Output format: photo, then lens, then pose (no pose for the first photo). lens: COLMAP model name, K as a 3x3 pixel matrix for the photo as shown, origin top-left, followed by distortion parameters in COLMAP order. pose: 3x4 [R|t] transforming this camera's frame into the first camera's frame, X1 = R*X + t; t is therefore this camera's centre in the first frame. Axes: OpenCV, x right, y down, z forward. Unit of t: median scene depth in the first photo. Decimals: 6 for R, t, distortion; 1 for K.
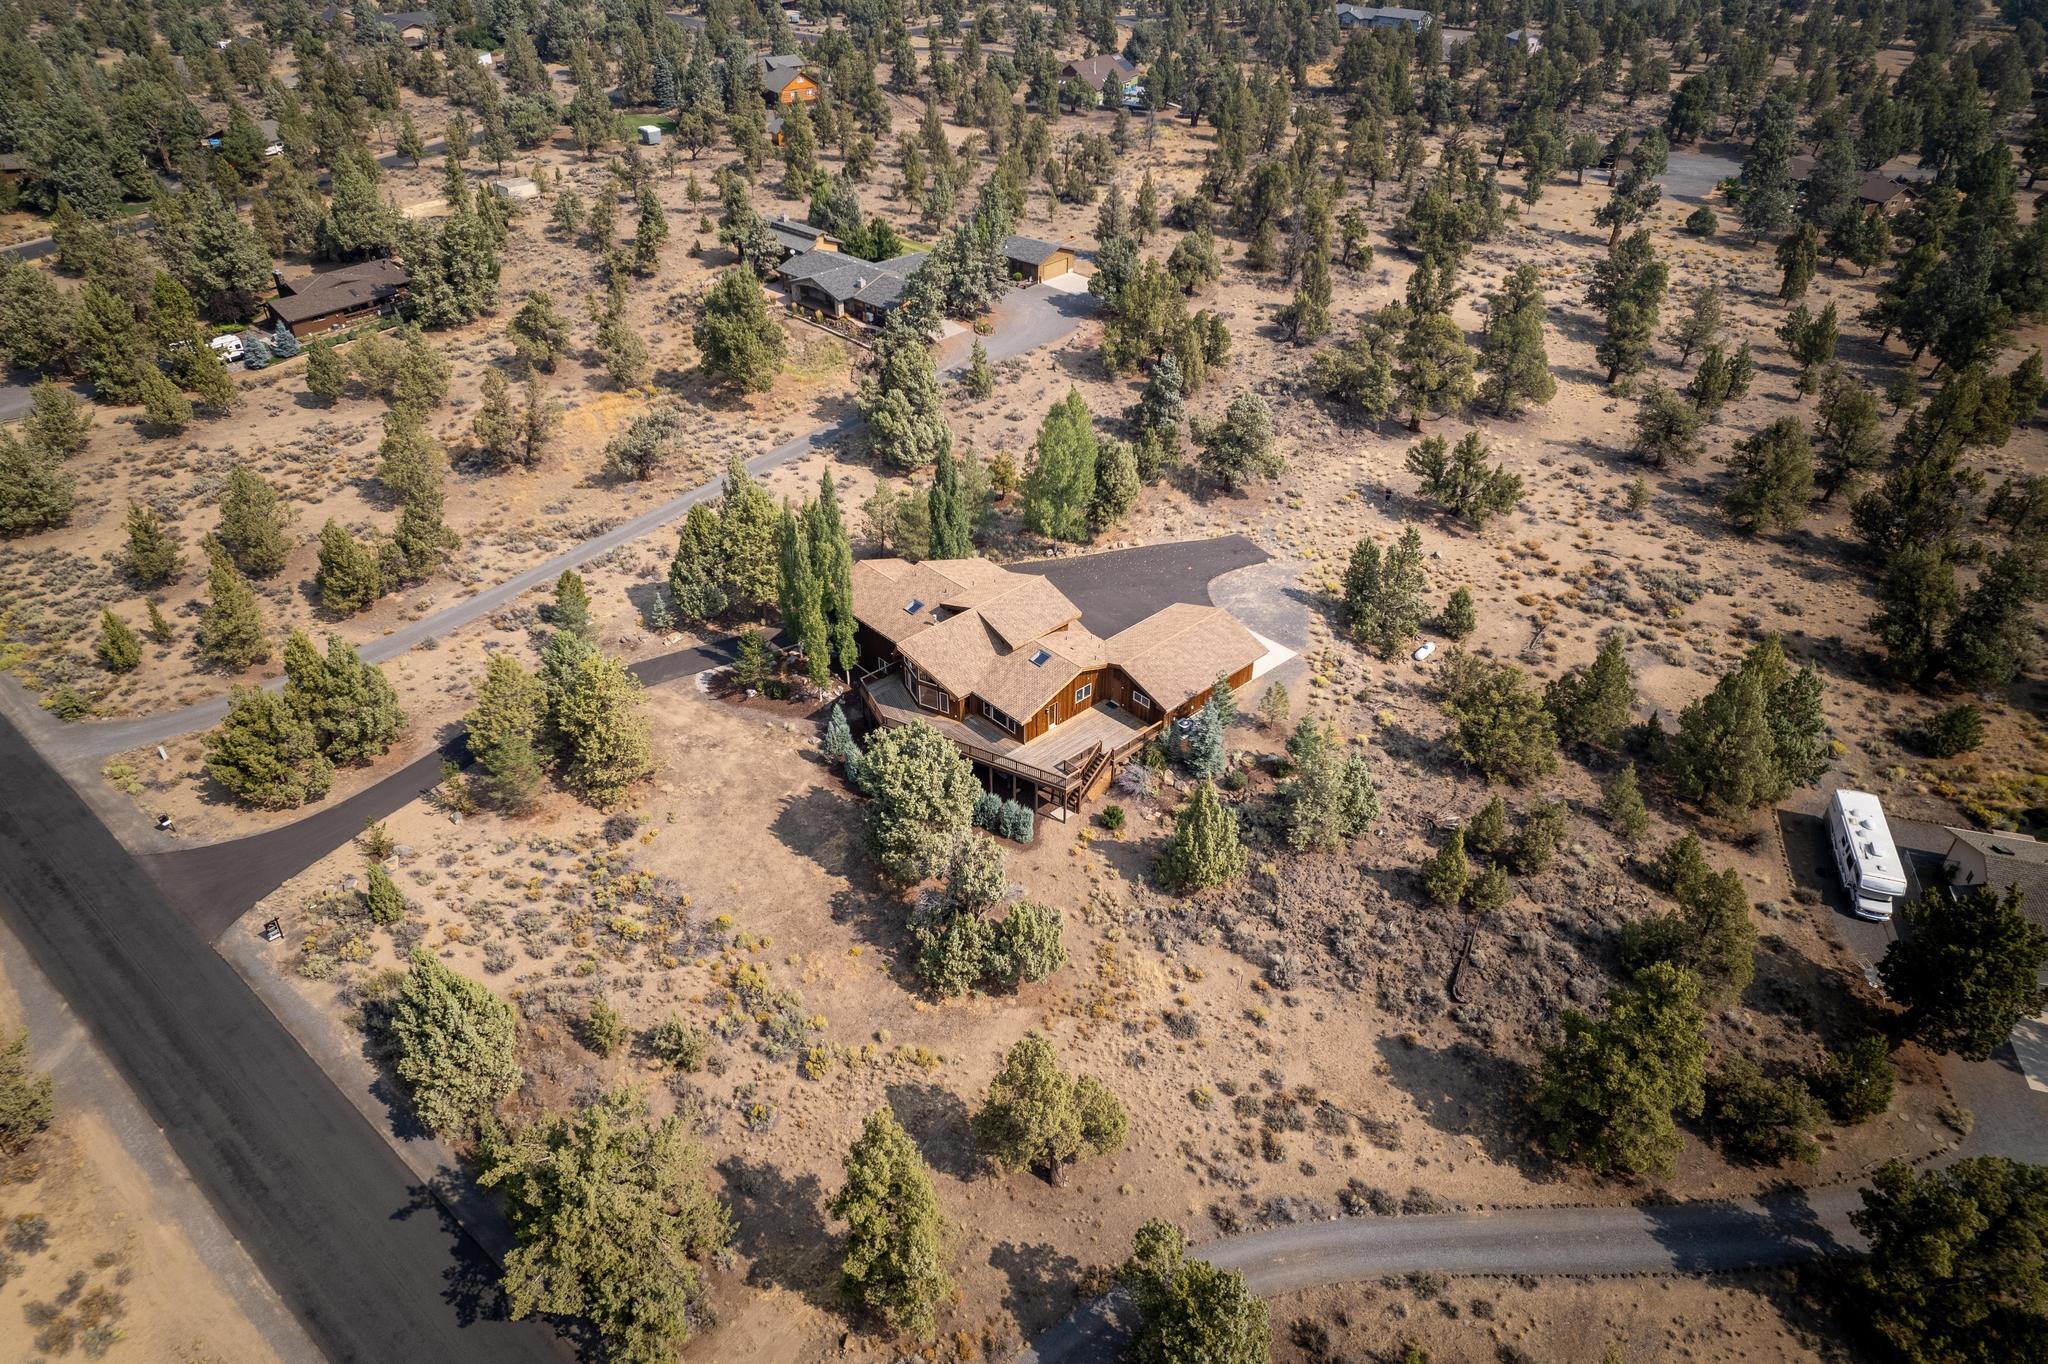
lens RADIAL K [[1347.4, 0, 1026.3], [0, 1347.4, 677.1], [0, 0, 1]] dist [-0.089810, 0.078723]
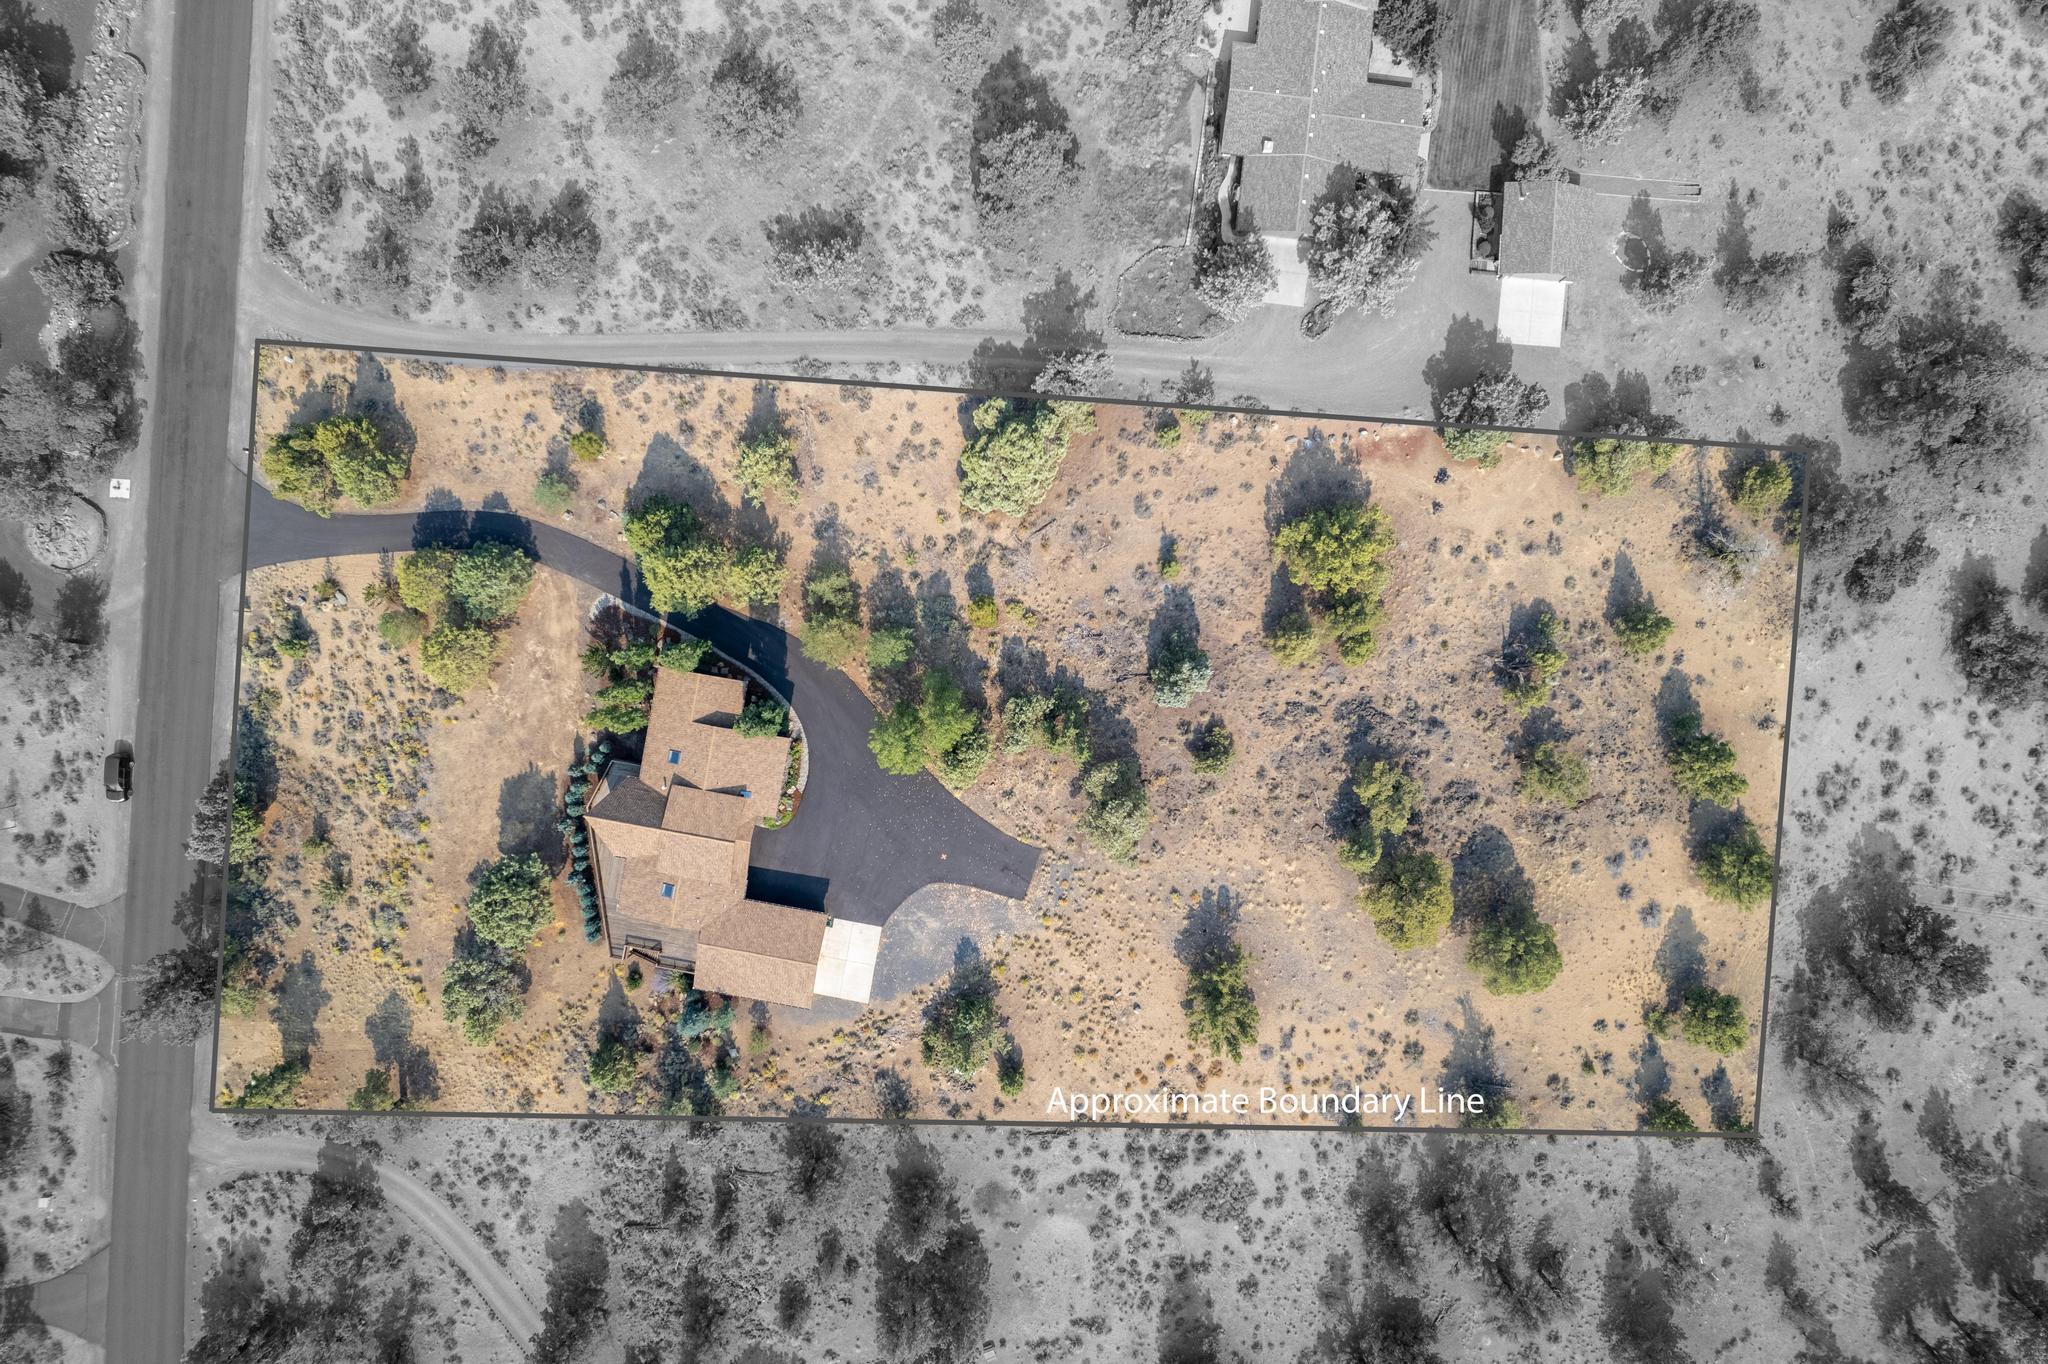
lens RADIAL K [[1347.4, 0, 1026.3], [0, 1347.4, 677.1], [0, 0, 1]] dist [-0.089810, 0.078723]
pose [[0.601272, 0.799044, 0.000993, 0.053342], [-0.439705, 0.329835, 0.835385, -1.333179], [0.667182, -0.502730, 0.549664, 0.627182]]
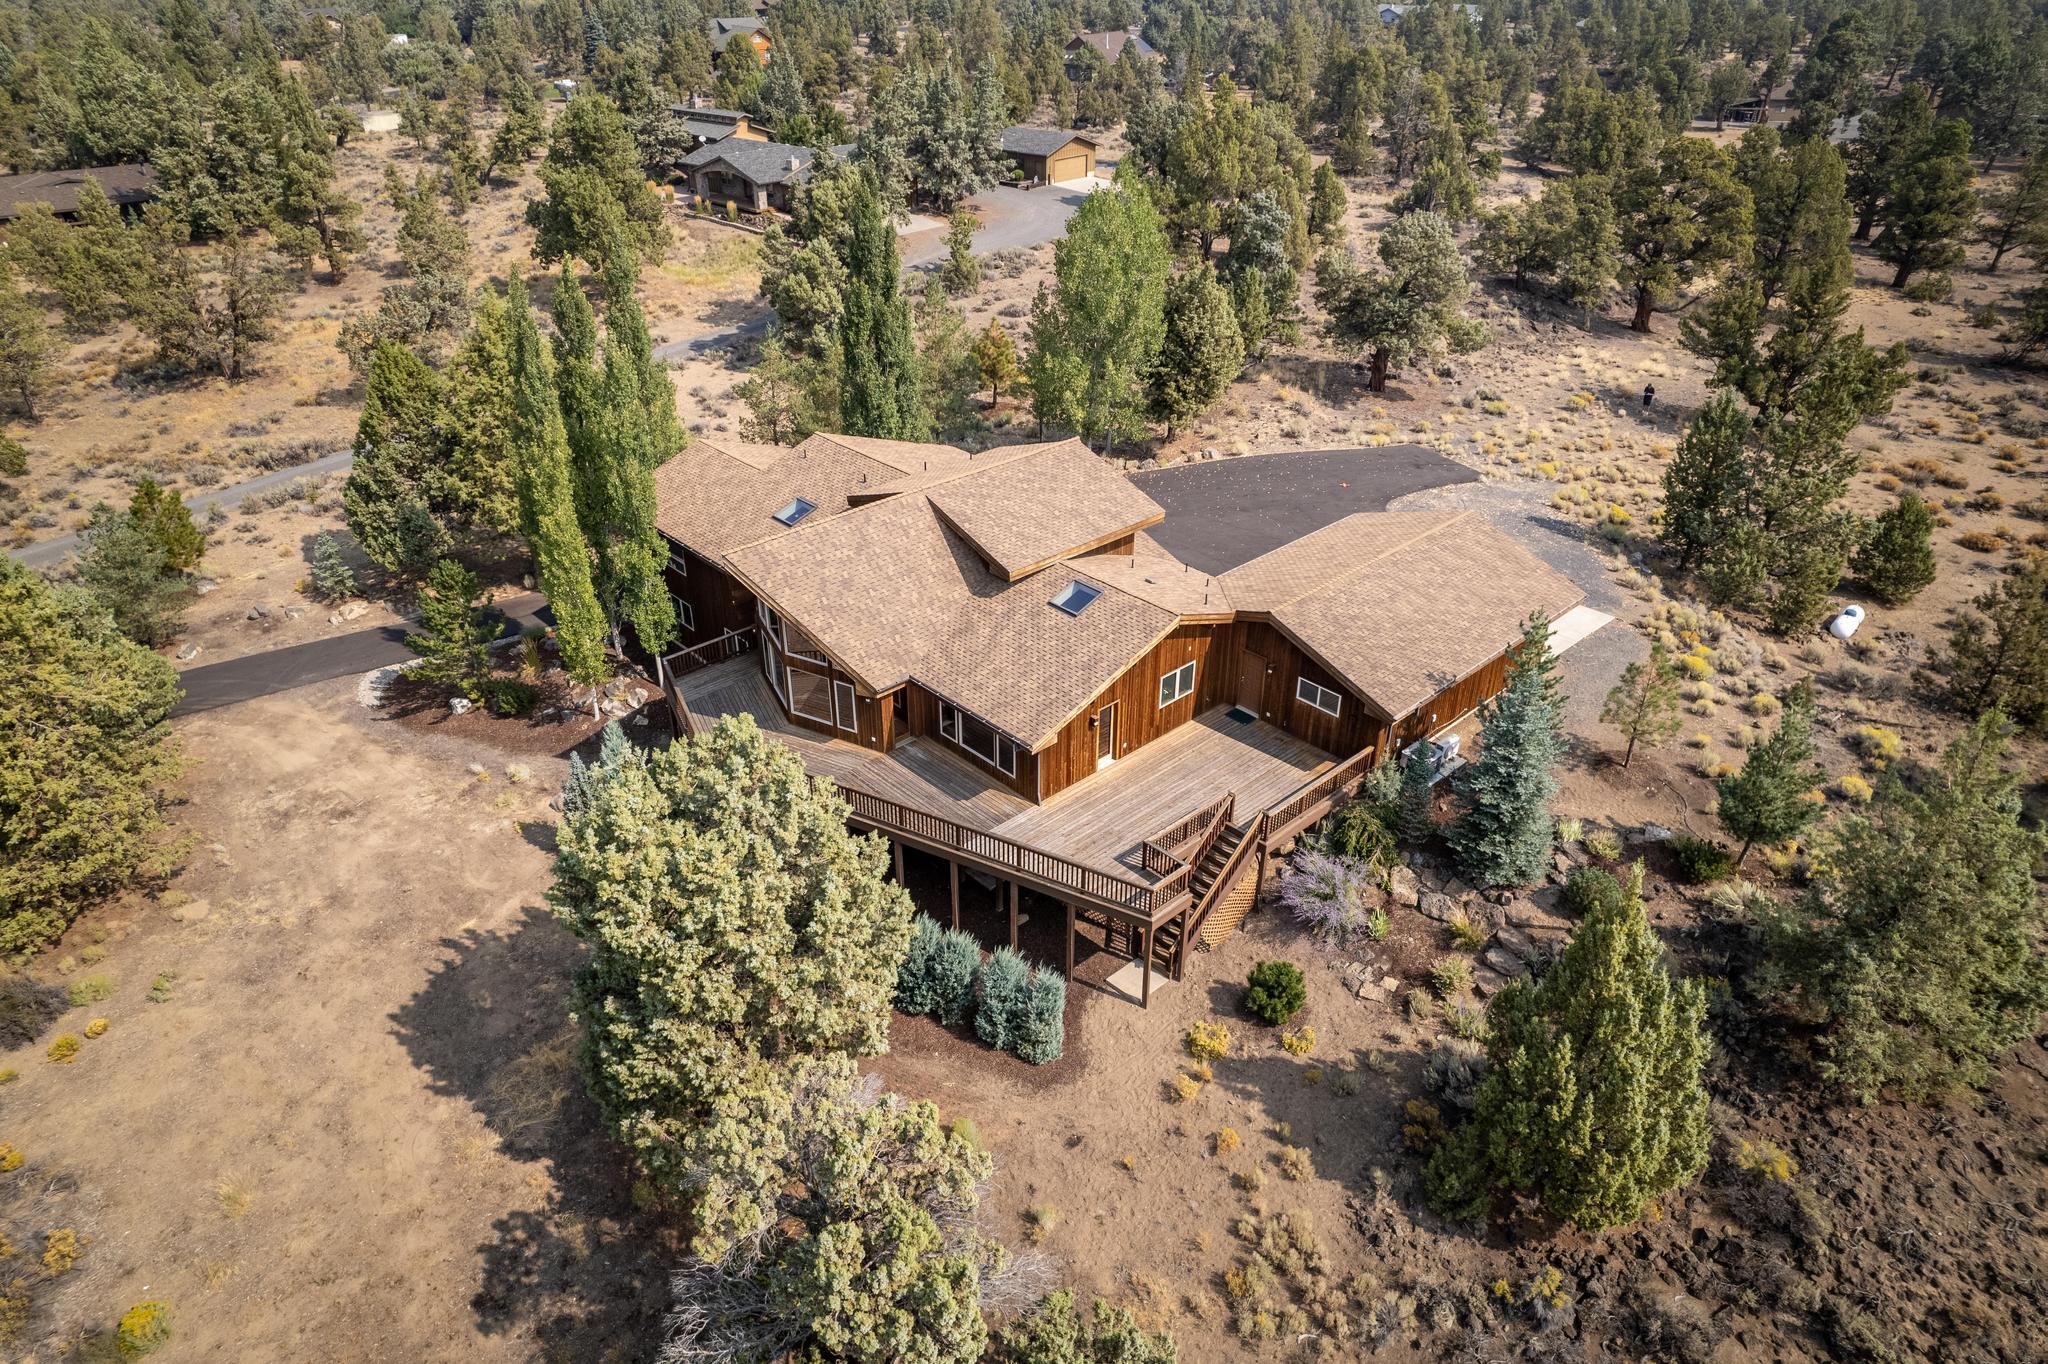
lens RADIAL K [[1347.4, 0, 1026.3], [0, 1347.4, 677.1], [0, 0, 1]] dist [-0.089810, 0.078723]
pose [[0.999997, -0.002292, 0.000111, -0.005022], [0.002293, 0.997147, -0.075452, 0.041895], [0.000062, 0.075452, 0.997149, 0.589920]]
